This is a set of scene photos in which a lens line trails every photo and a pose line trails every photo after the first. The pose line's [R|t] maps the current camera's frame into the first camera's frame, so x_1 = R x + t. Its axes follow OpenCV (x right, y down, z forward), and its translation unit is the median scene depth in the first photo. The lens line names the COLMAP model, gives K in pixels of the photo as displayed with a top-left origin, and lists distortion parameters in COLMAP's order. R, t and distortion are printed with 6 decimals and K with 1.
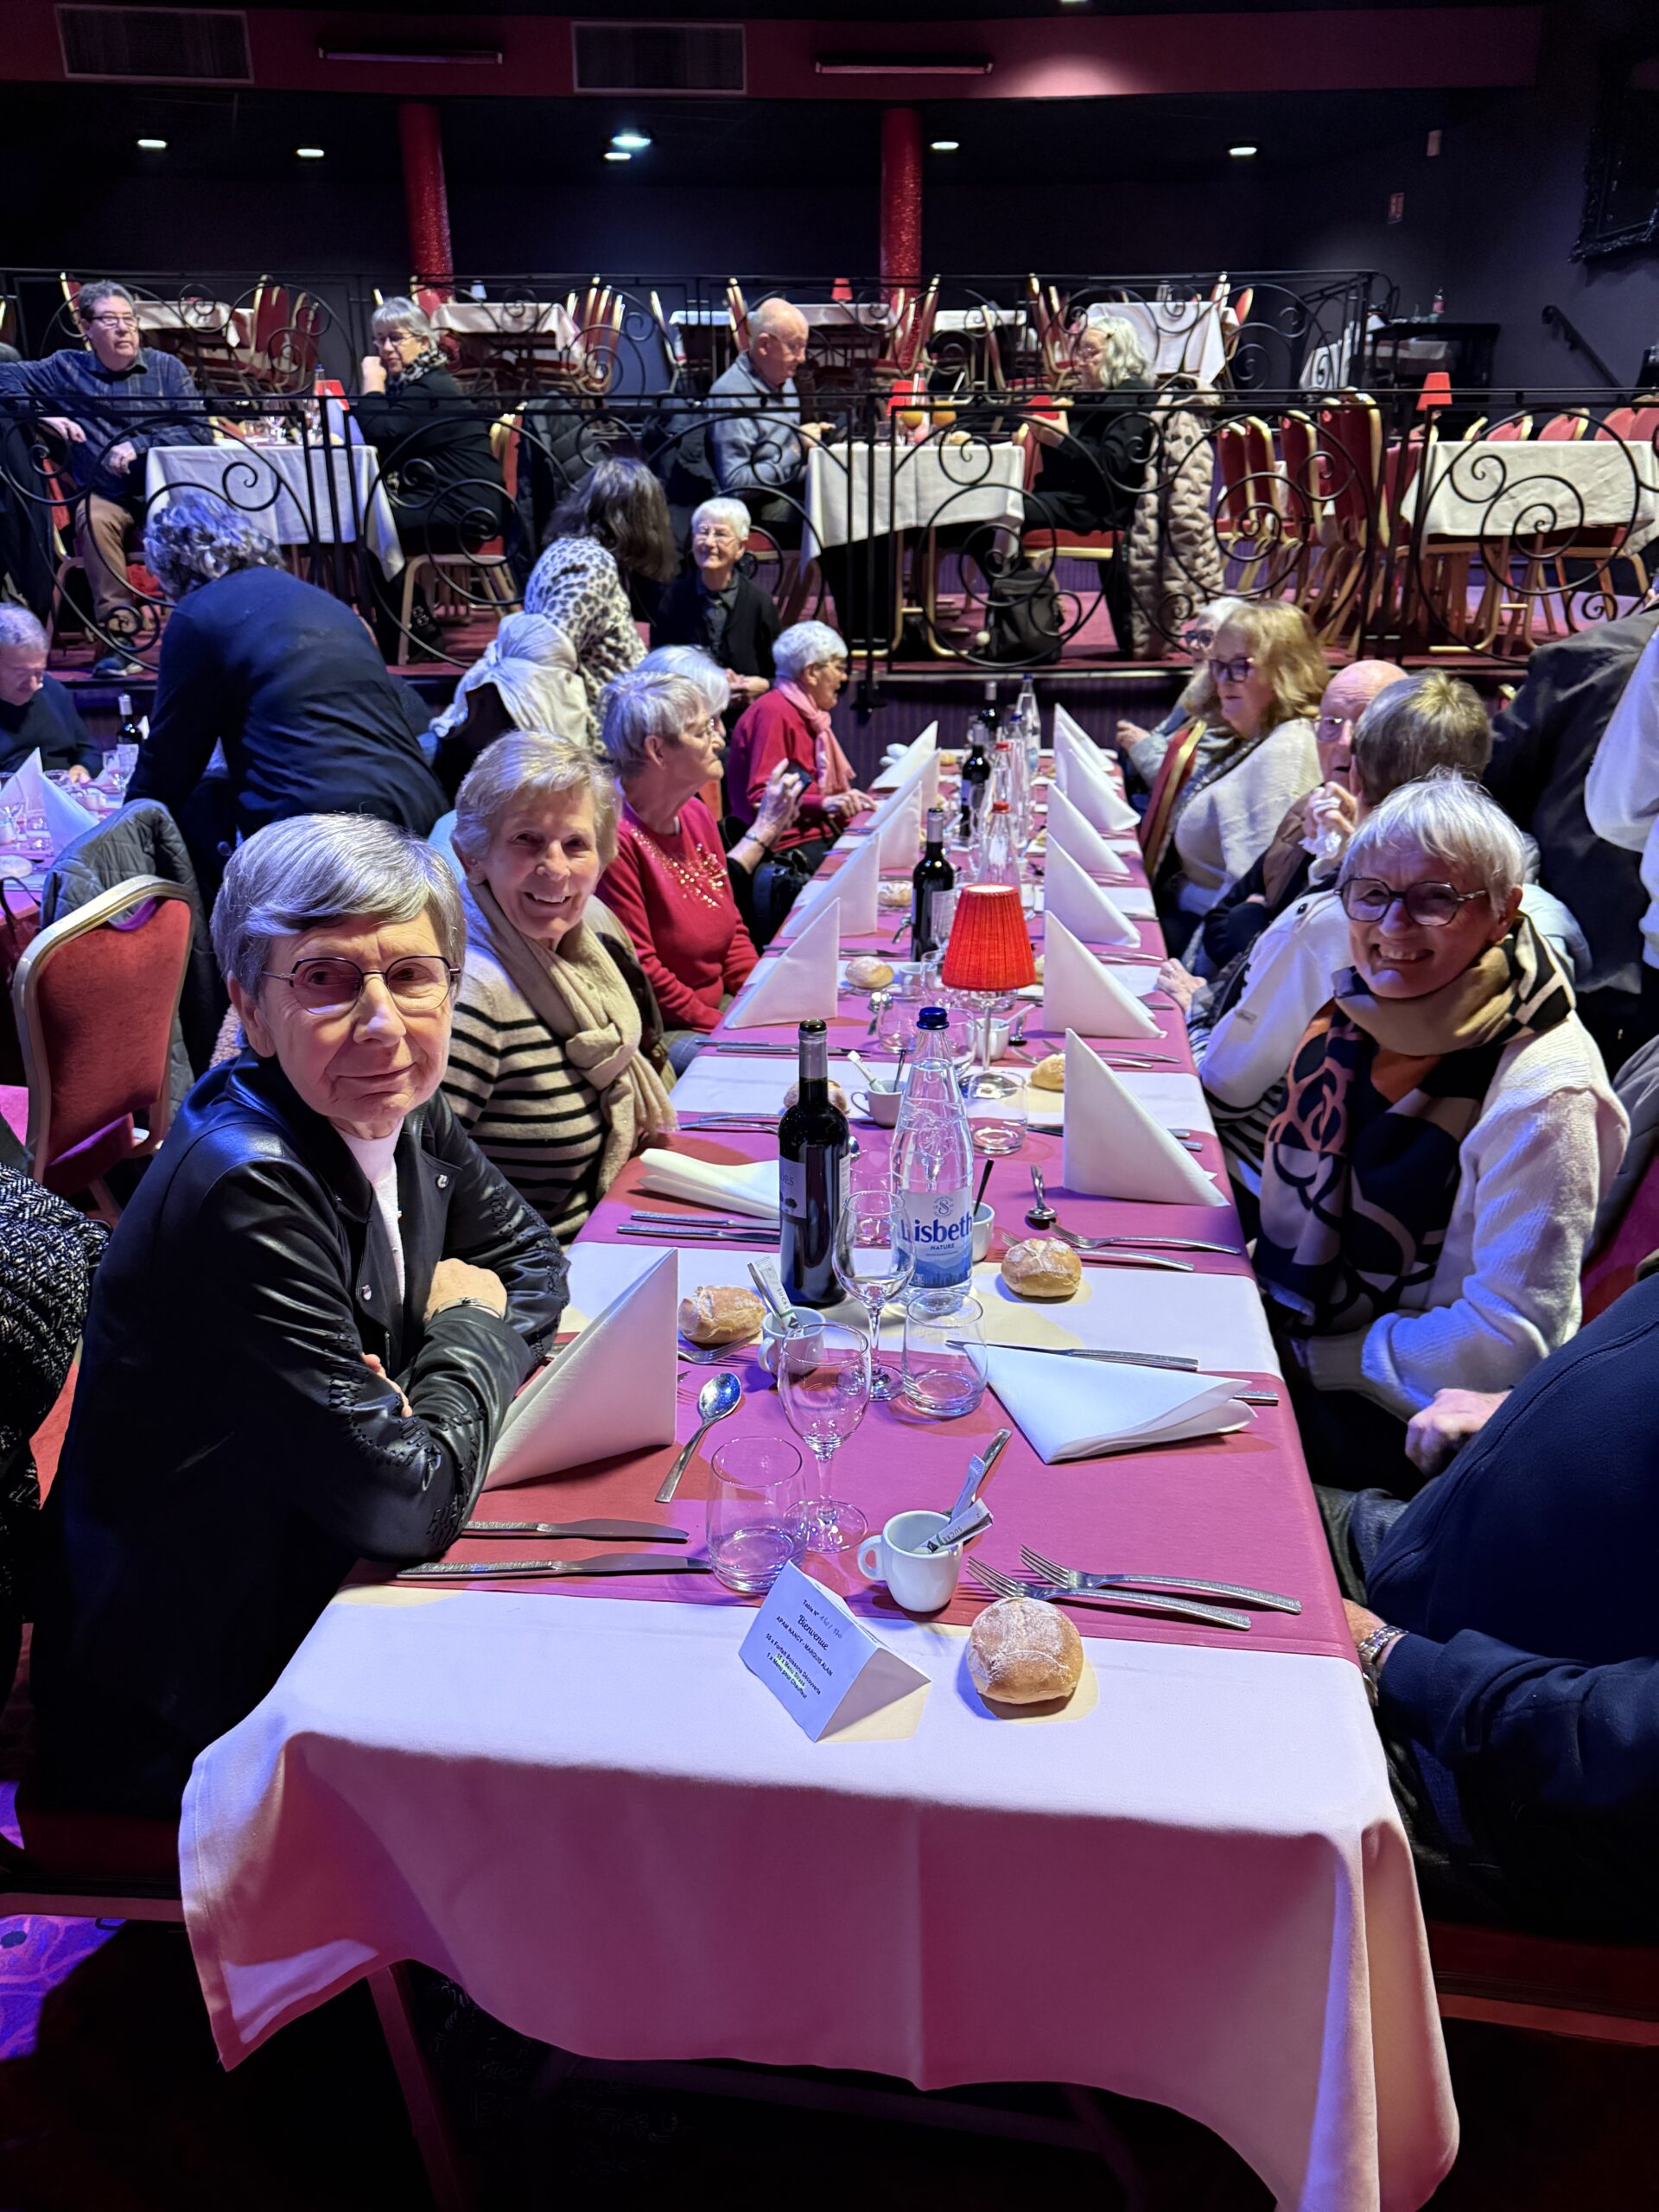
lens RADIAL K [[1580.6, 0, 835.5], [0, 1580.6, 1092.0], [0, 0, 1]] dist [0.034741, -0.030321]
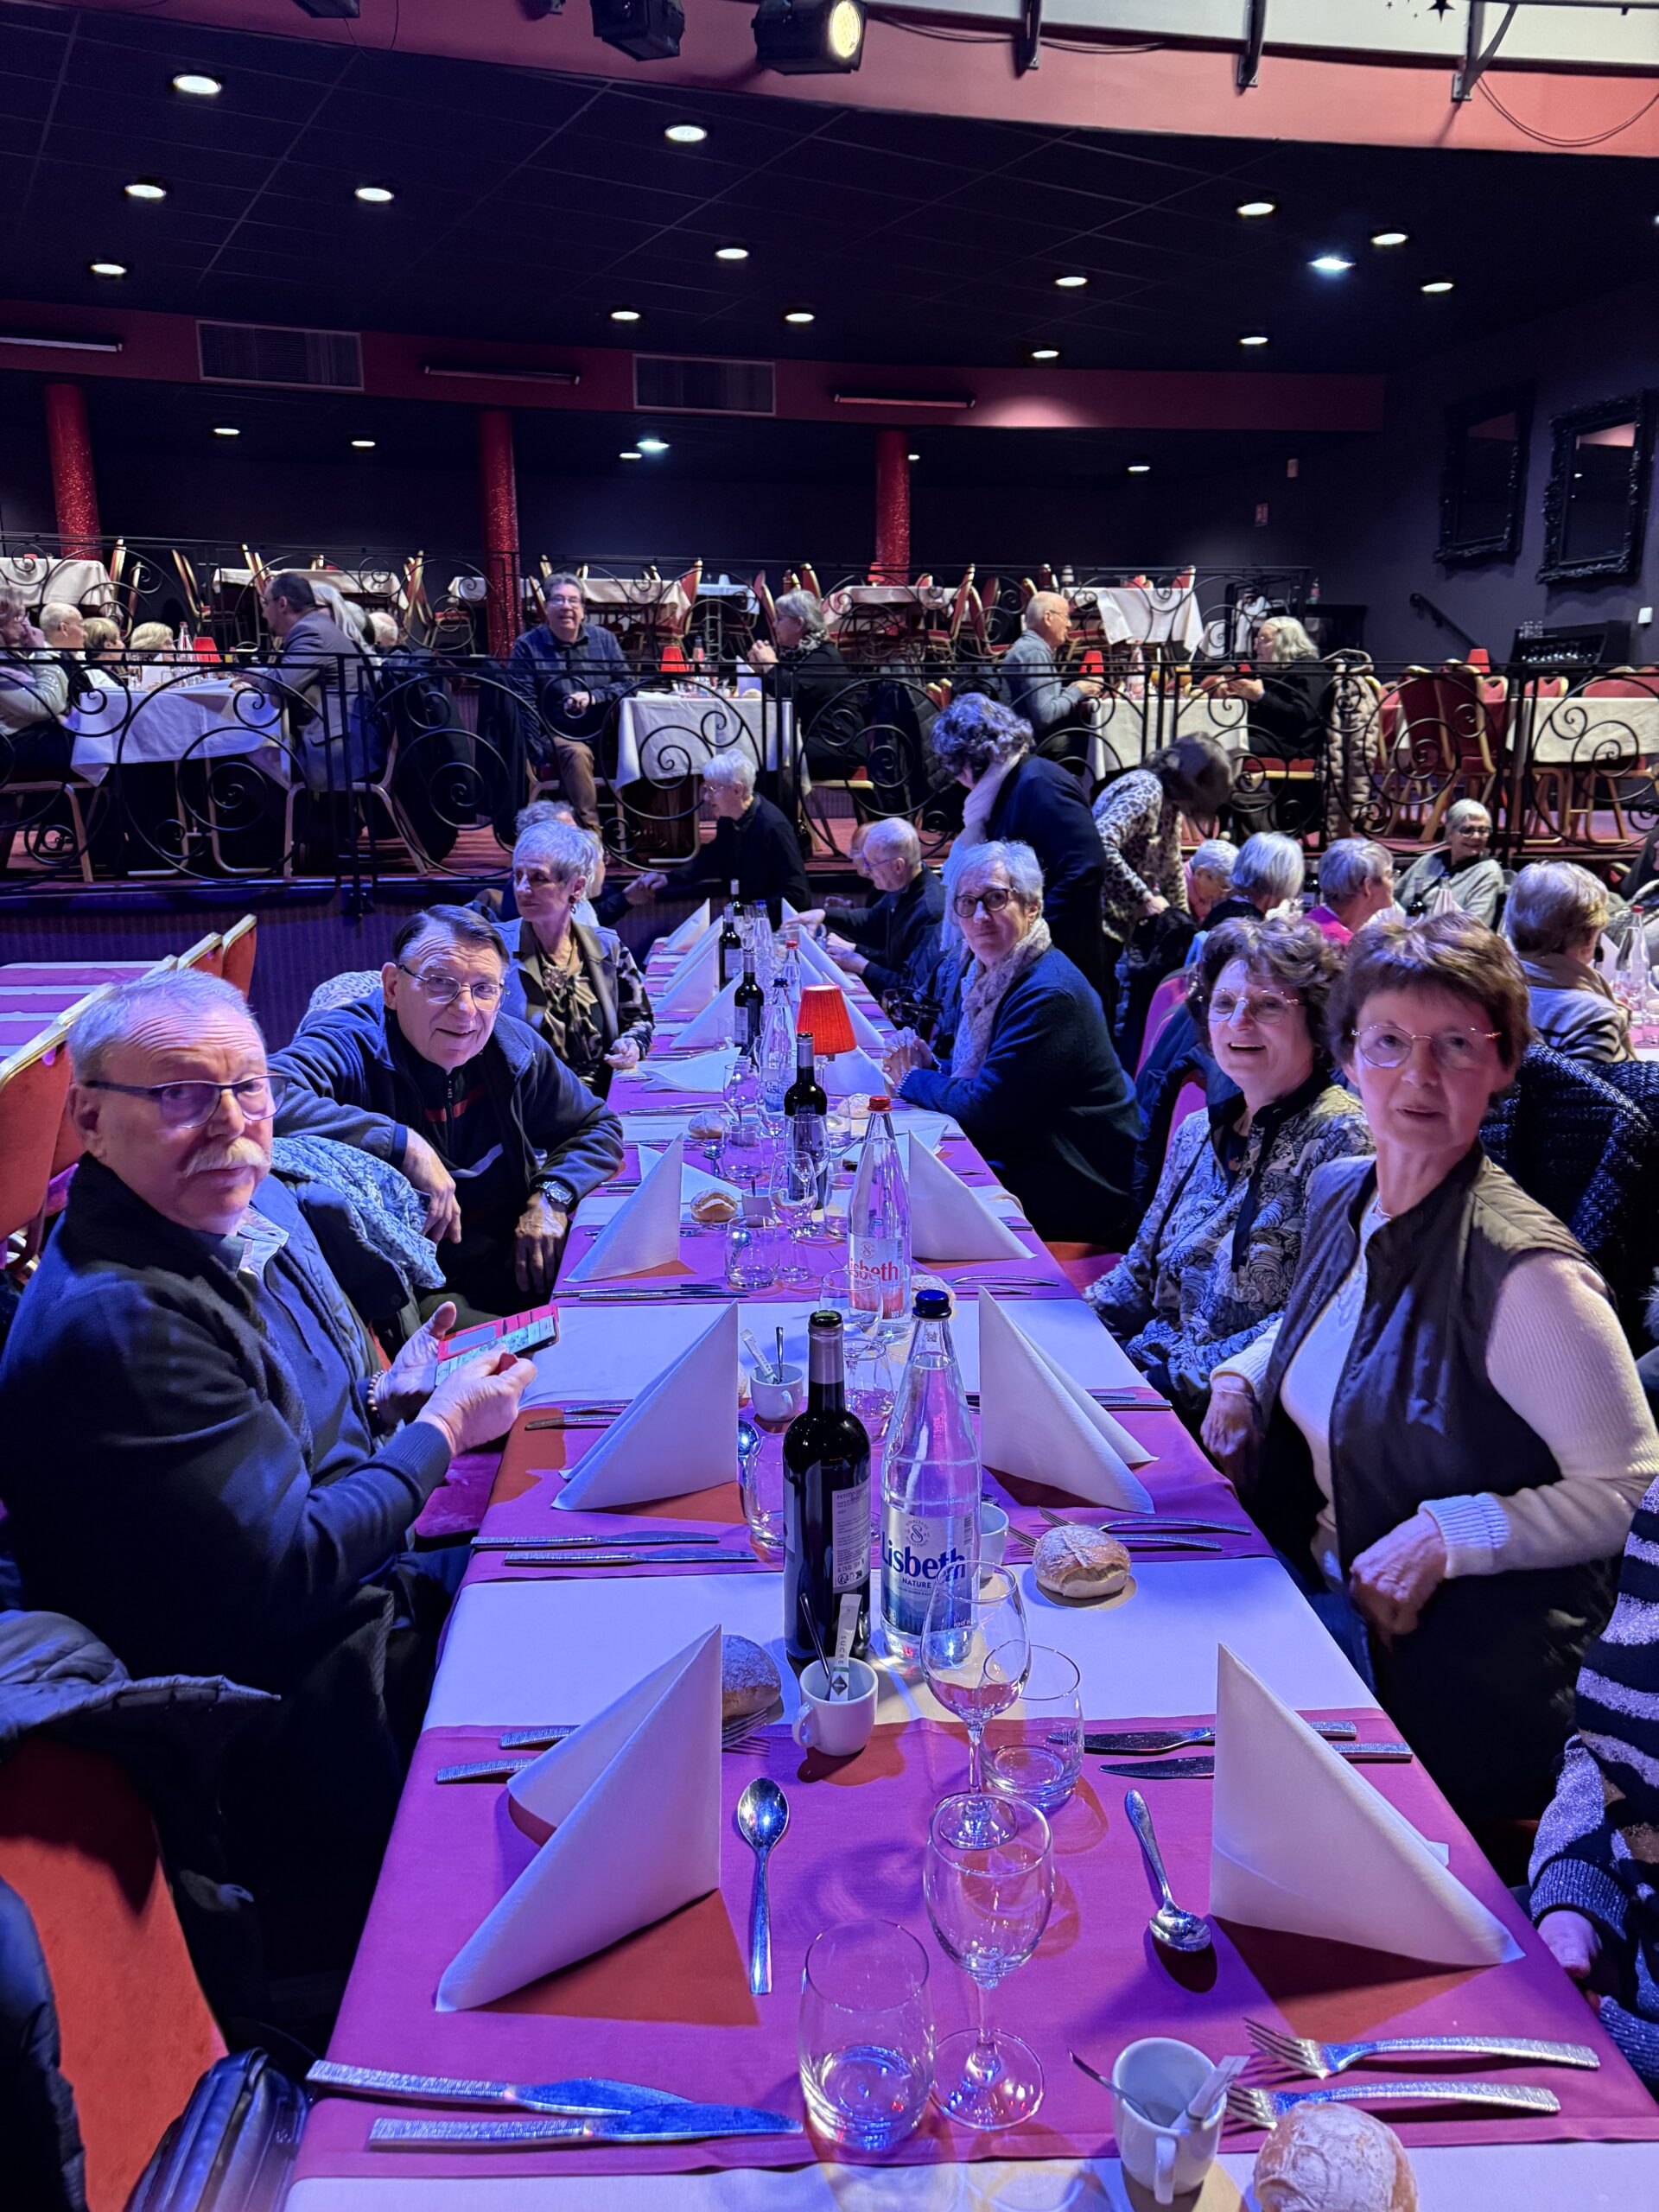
lens RADIAL K [[1557.8, 0, 829.5], [0, 1557.8, 1106.0], [0, 0, 1]] dist [0.076148, -0.083883]
pose [[0.985320, -0.035763, 0.166932, -0.438149], [0.056582, 0.990956, -0.121676, 0.079587], [-0.161071, 0.129335, 0.978432, -0.208052]]
